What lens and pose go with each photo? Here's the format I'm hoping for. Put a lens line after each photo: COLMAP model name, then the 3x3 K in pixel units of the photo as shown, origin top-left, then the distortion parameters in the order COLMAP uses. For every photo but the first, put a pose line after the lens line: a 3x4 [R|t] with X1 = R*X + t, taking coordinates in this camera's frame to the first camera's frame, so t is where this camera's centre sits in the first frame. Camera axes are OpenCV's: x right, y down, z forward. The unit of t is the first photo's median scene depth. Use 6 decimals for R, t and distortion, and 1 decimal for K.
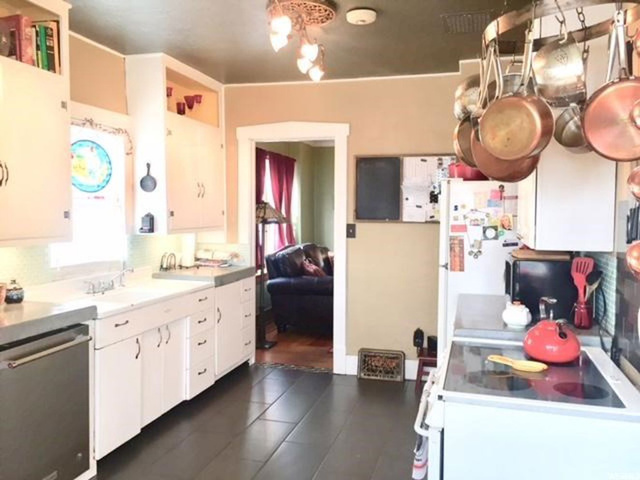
lens RADIAL K [[542.1, 0, 320.0], [0, 542.1, 240.0], [0, 0, 1]] dist [0.084695, -0.120585]
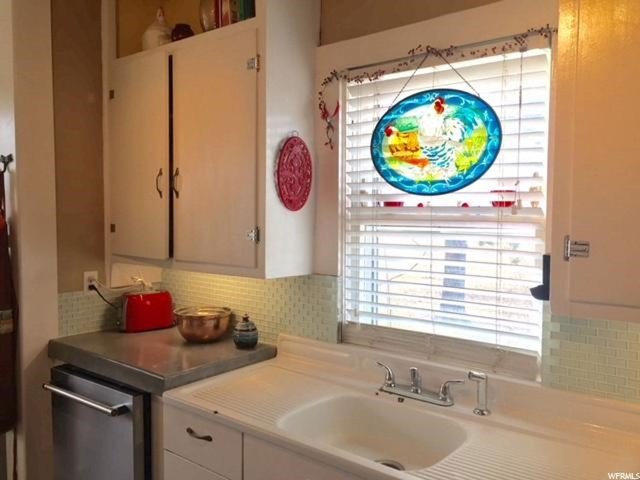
lens RADIAL K [[542.1, 0, 320.0], [0, 542.1, 240.0], [0, 0, 1]] dist [0.084695, -0.120585]
pose [[-0.394897, 0.038512, -0.917918, 0.075667], [-0.057615, 0.996116, 0.066579, -0.072770], [0.916917, 0.079177, -0.391144, 1.091650]]
